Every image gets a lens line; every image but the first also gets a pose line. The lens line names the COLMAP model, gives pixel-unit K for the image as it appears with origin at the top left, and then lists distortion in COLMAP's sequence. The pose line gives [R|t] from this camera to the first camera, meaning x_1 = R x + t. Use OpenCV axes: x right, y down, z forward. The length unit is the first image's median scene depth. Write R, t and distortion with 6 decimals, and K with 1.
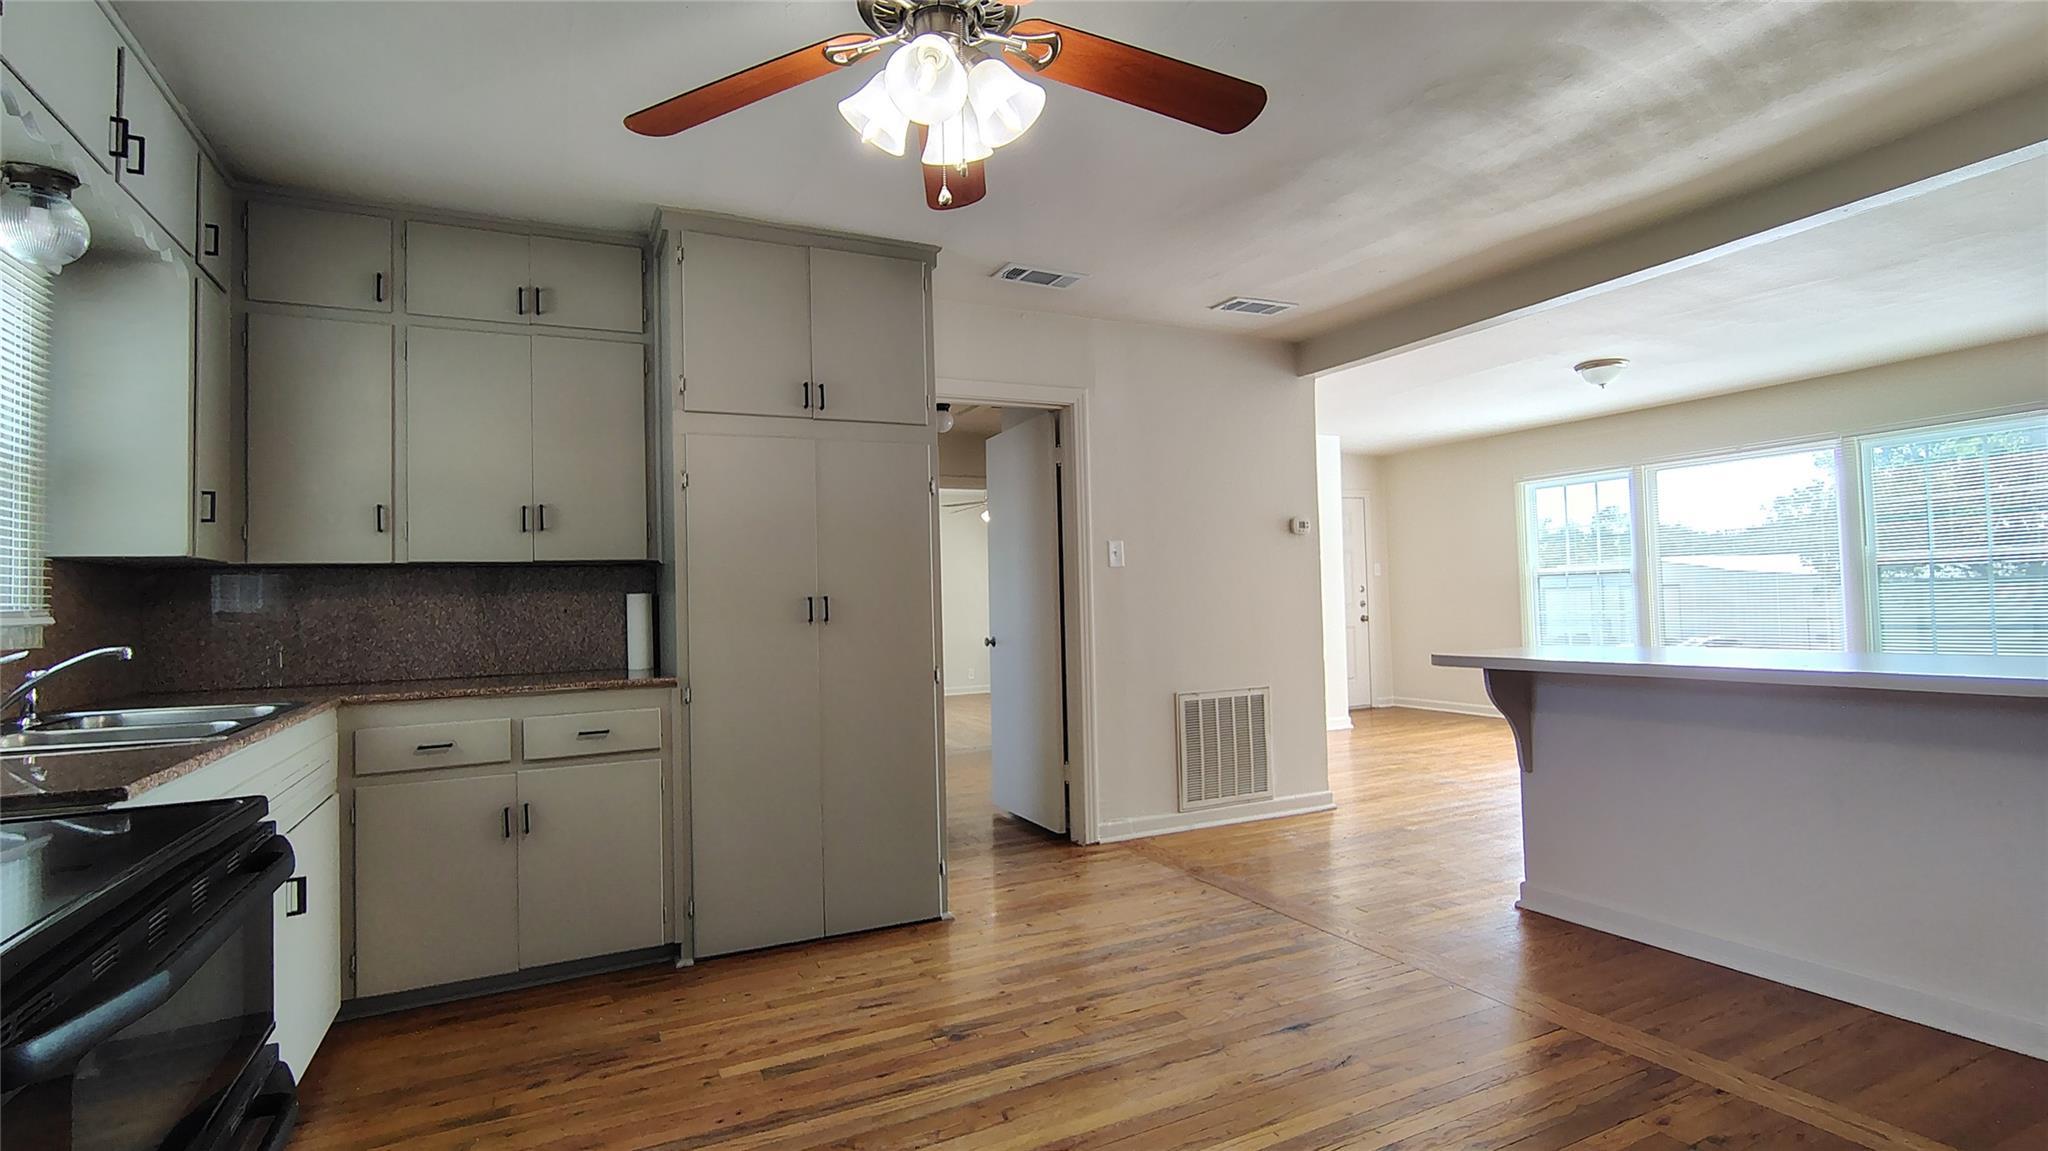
lens RADIAL K [[962.4, 0, 1024.0], [0, 962.4, 575.5], [0, 0, 1]] dist [-0.002360, 0.000162]
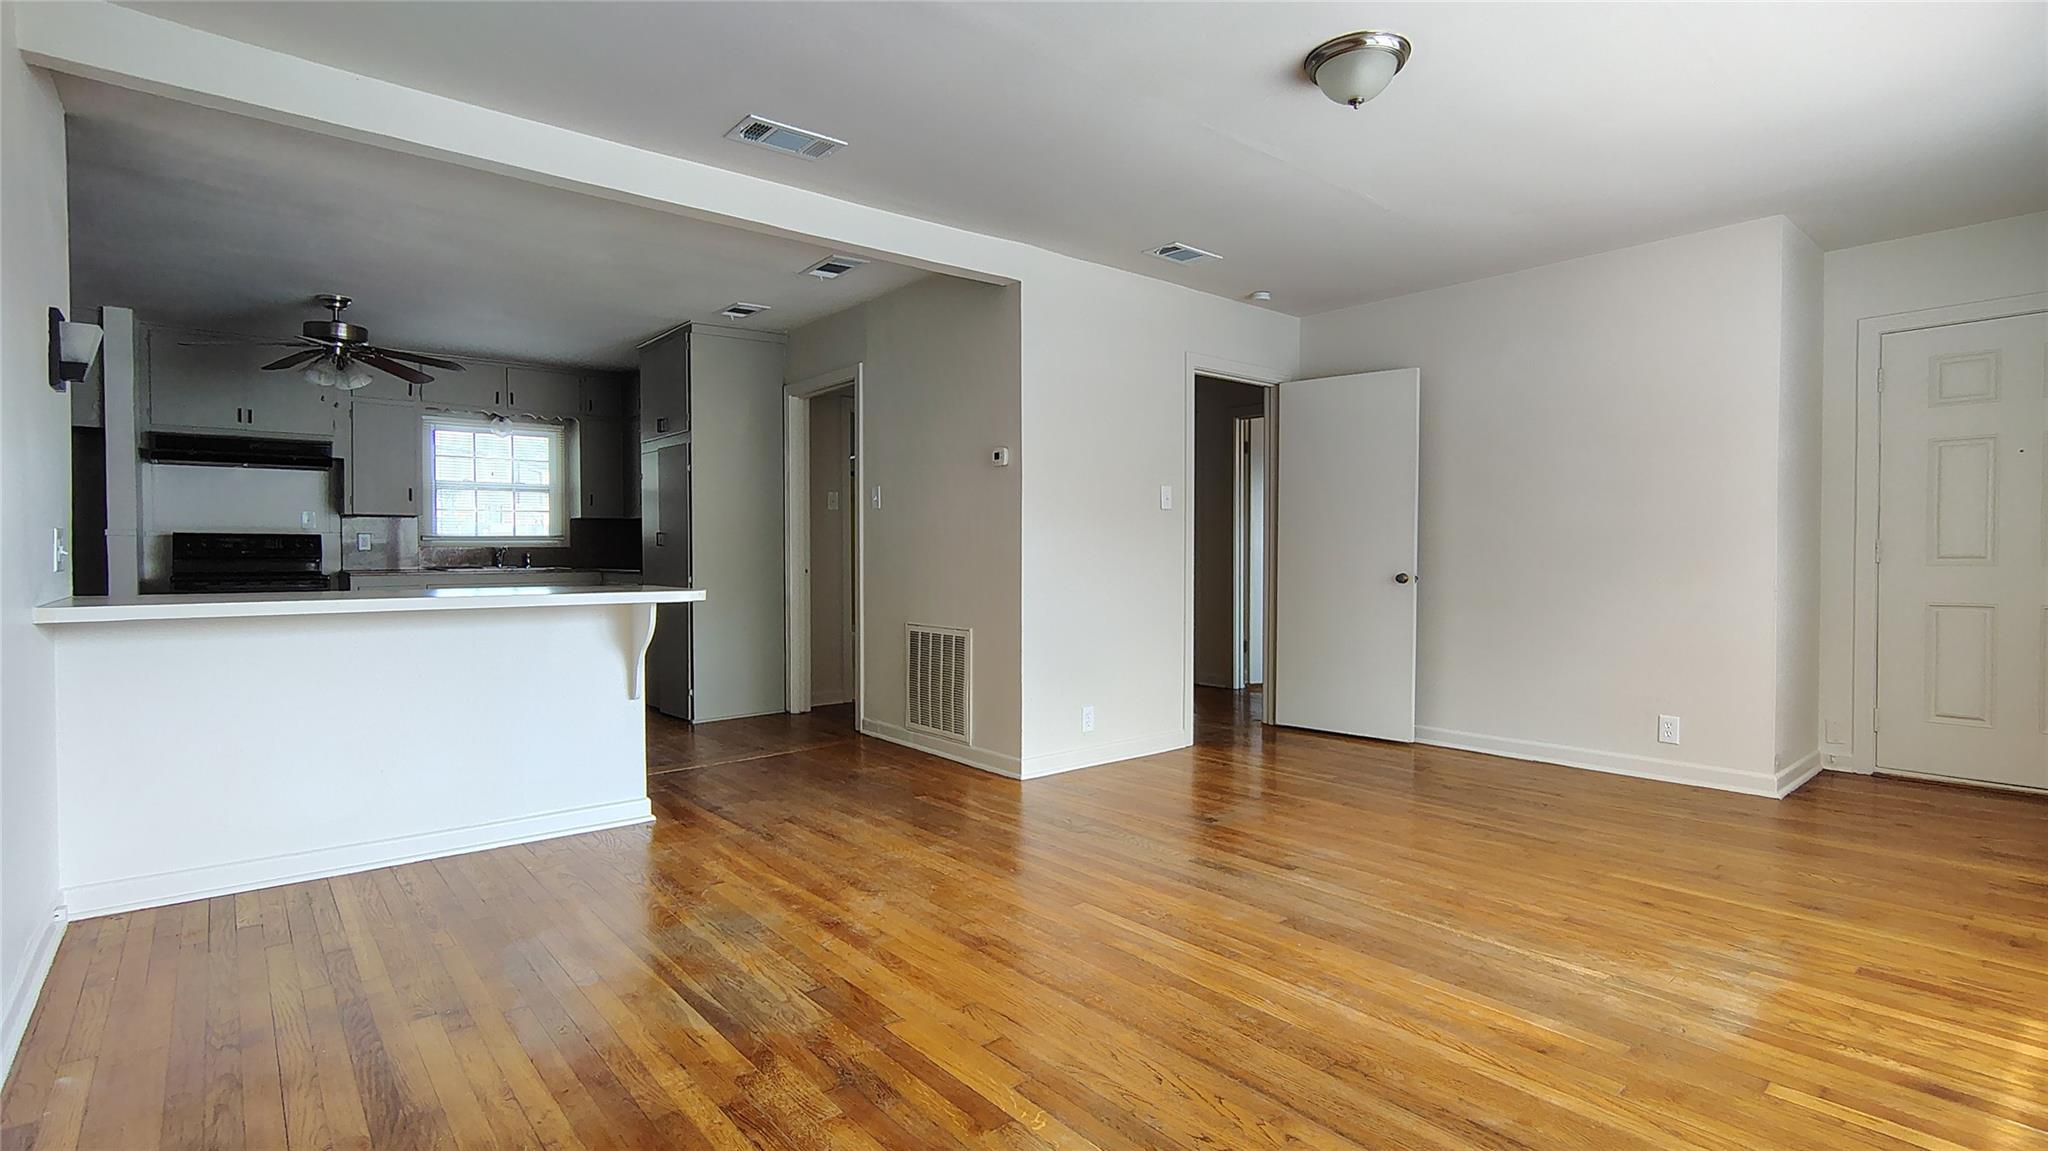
lens RADIAL K [[1001.4, 0, 1024.0], [0, 1001.4, 575.5], [0, 0, 1]] dist [-0.003928, -0.000567]
pose [[0.229898, 0.051445, -0.971854, 2.158989], [0.023019, 0.998035, 0.058276, 0.009889], [0.972942, -0.035769, 0.228262, 1.442493]]
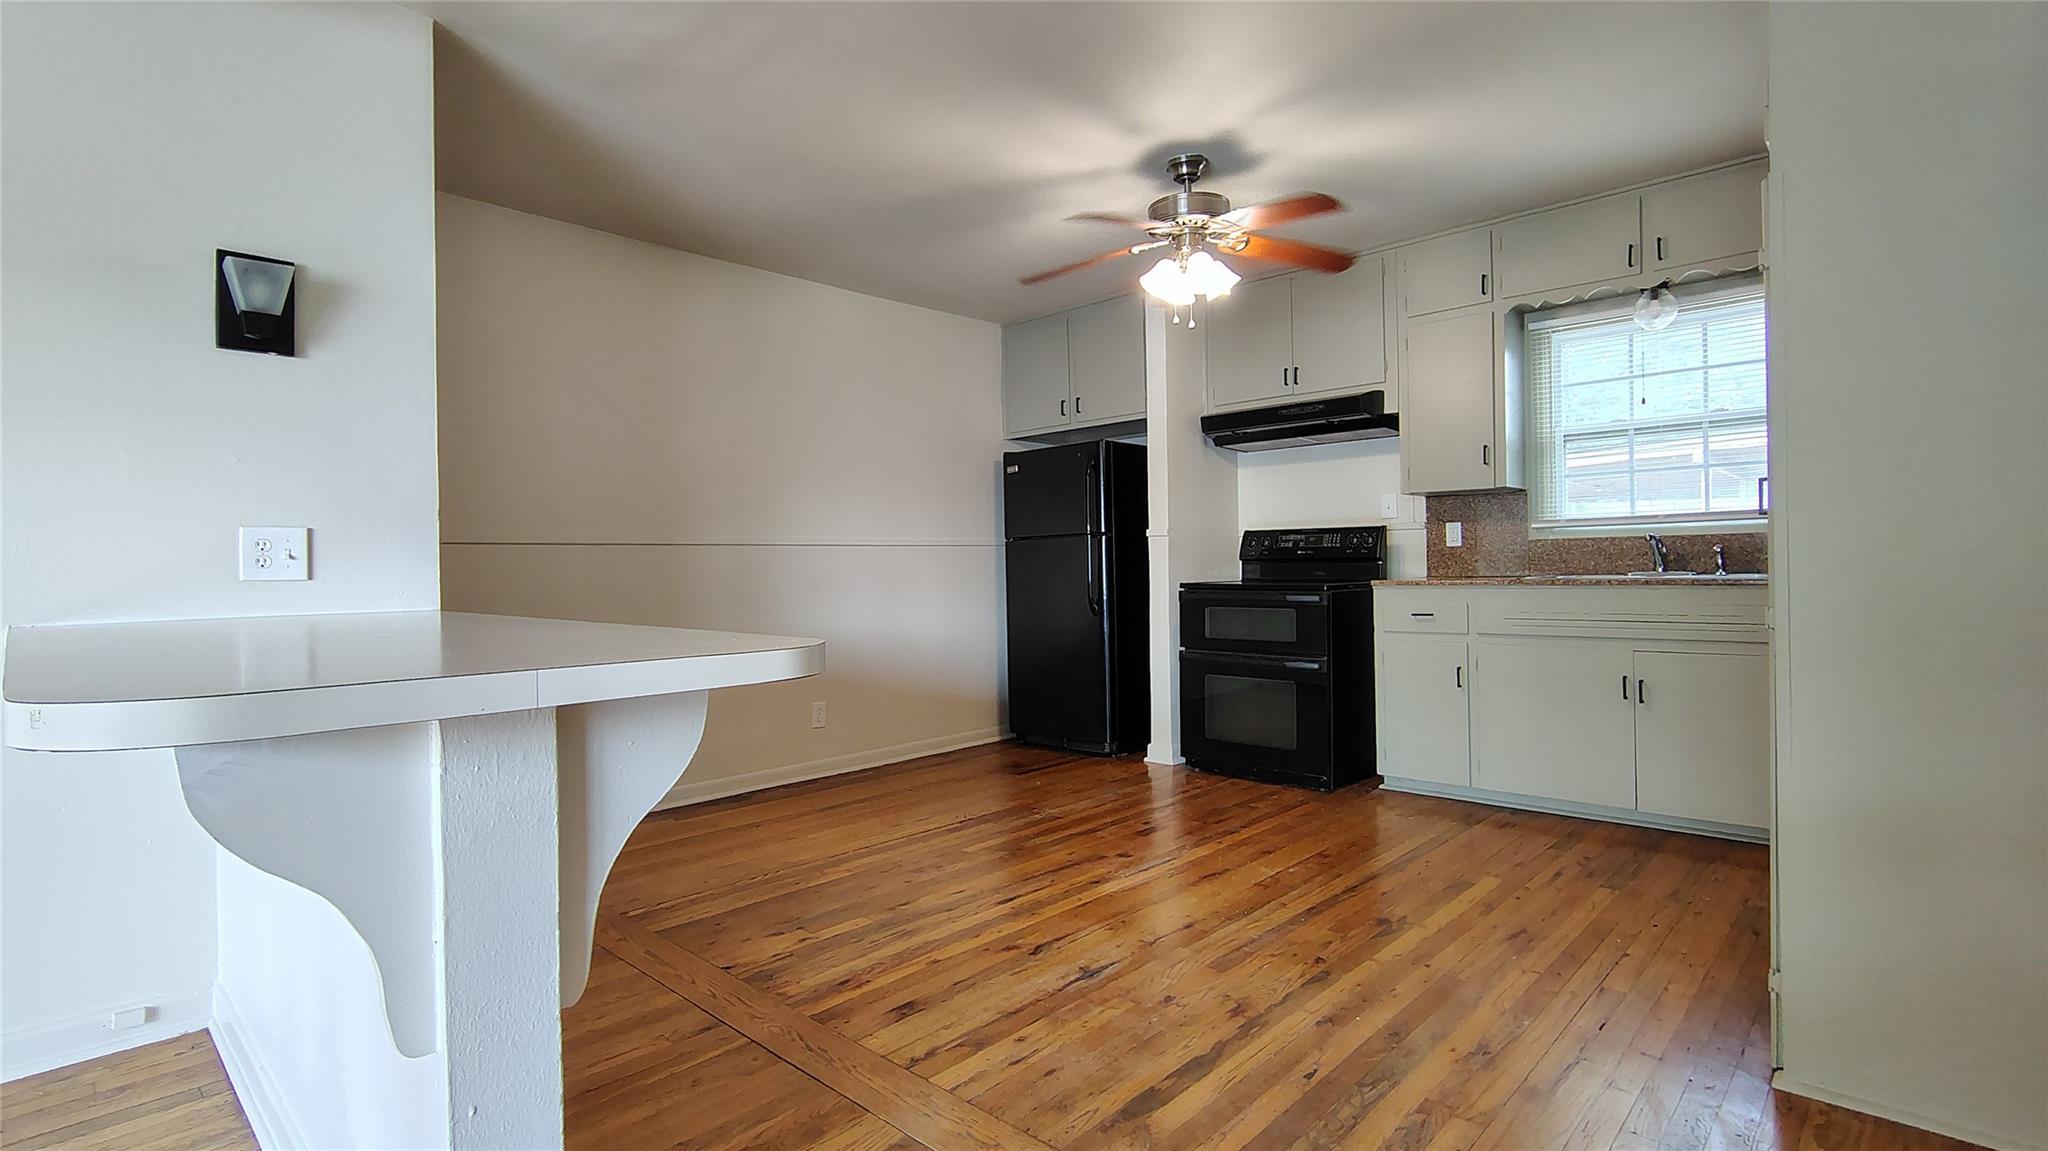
lens RADIAL K [[962.4, 0, 1024.0], [0, 962.4, 575.5], [0, 0, 1]] dist [-0.002360, 0.000162]
pose [[-0.939162, 0.044878, -0.340529, 0.578733], [0.050980, 0.998659, -0.008989, 0.079050], [0.339669, -0.025802, -0.940191, 1.670074]]
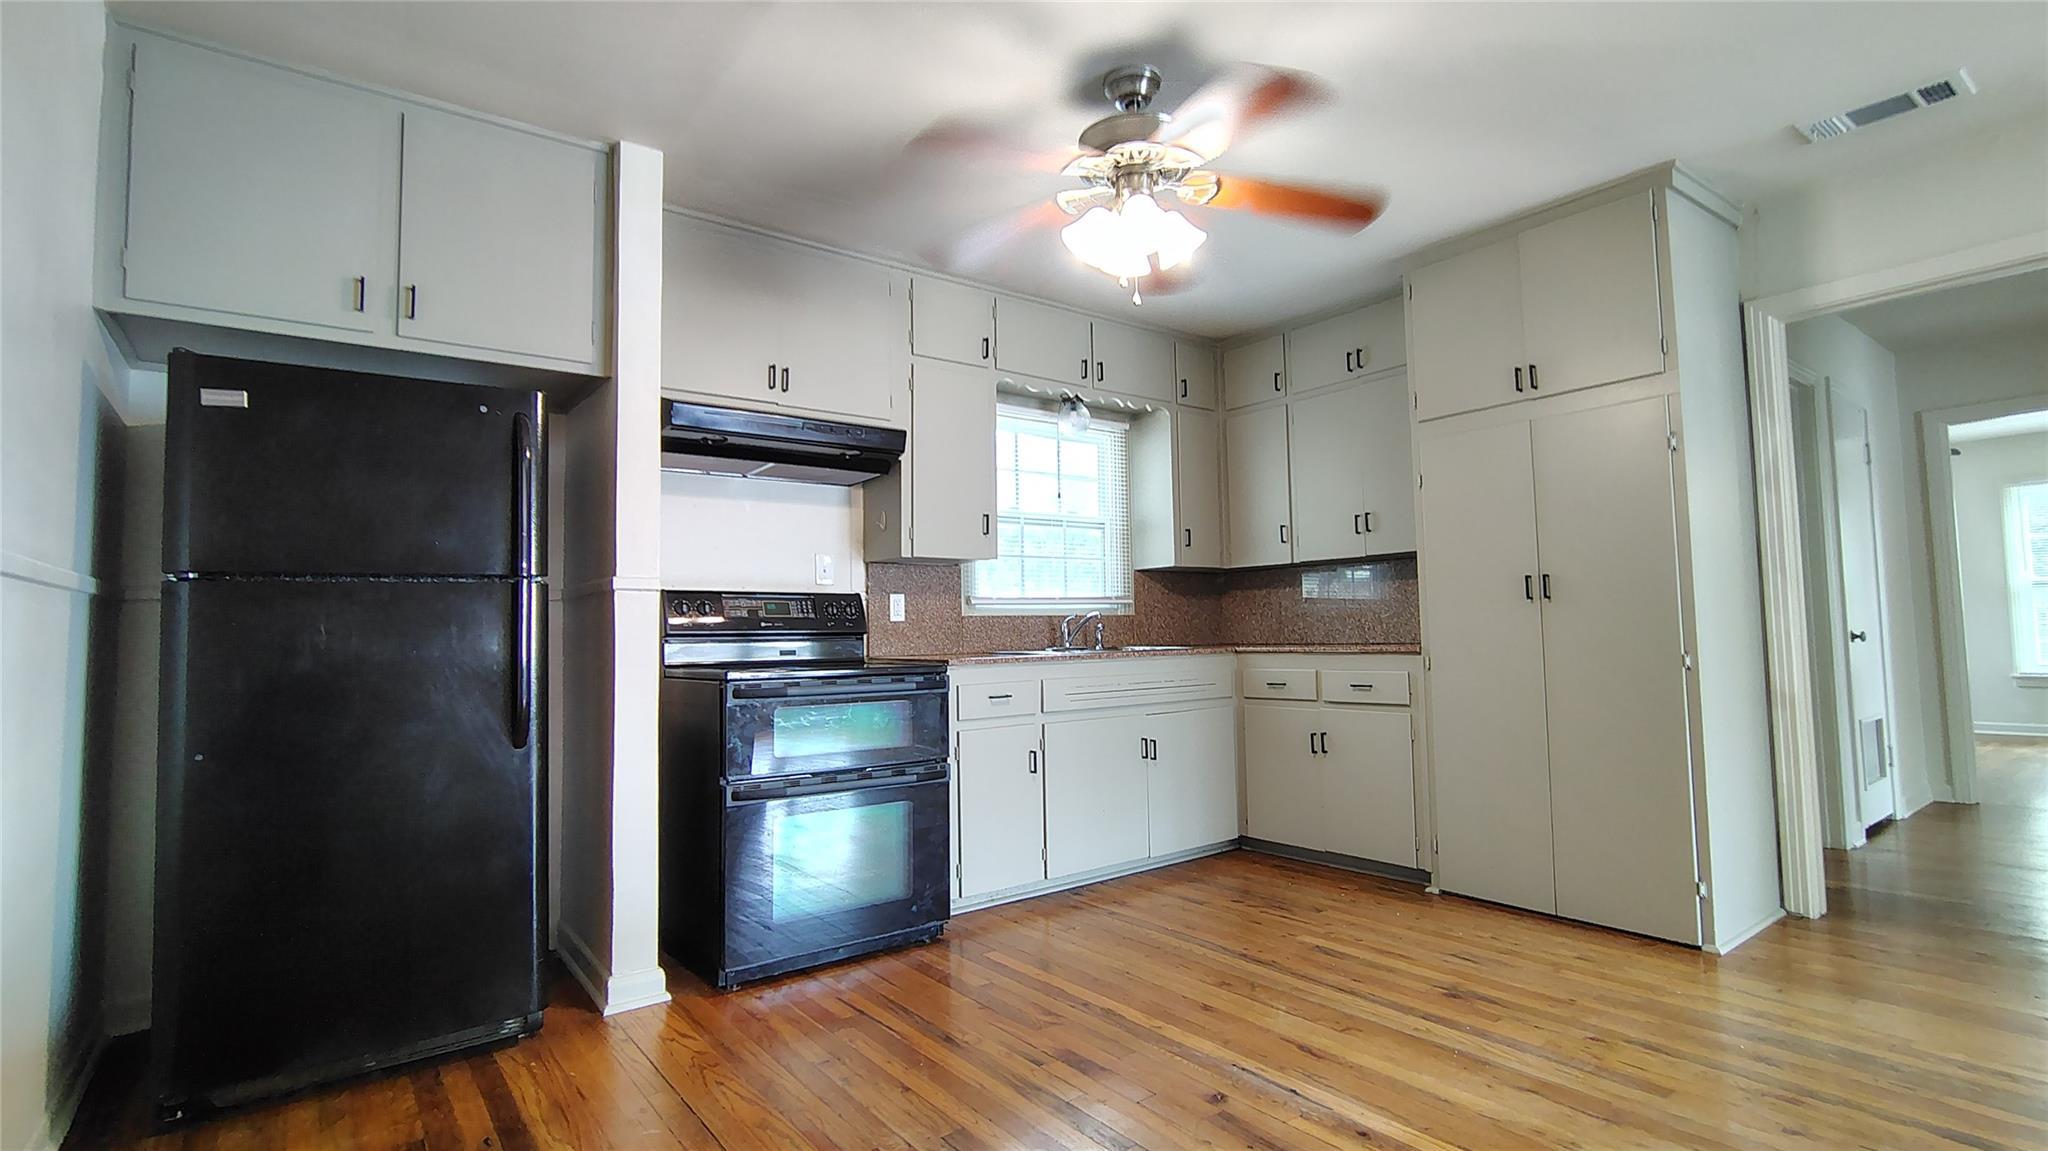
lens RADIAL K [[962.4, 0, 1024.0], [0, 962.4, 575.5], [0, 0, 1]] dist [-0.002360, 0.000162]
pose [[0.187362, -0.036587, -0.981609, 0.782861], [0.042345, 0.998678, -0.029140, 0.035104], [0.981378, -0.036107, 0.188664, 0.328553]]
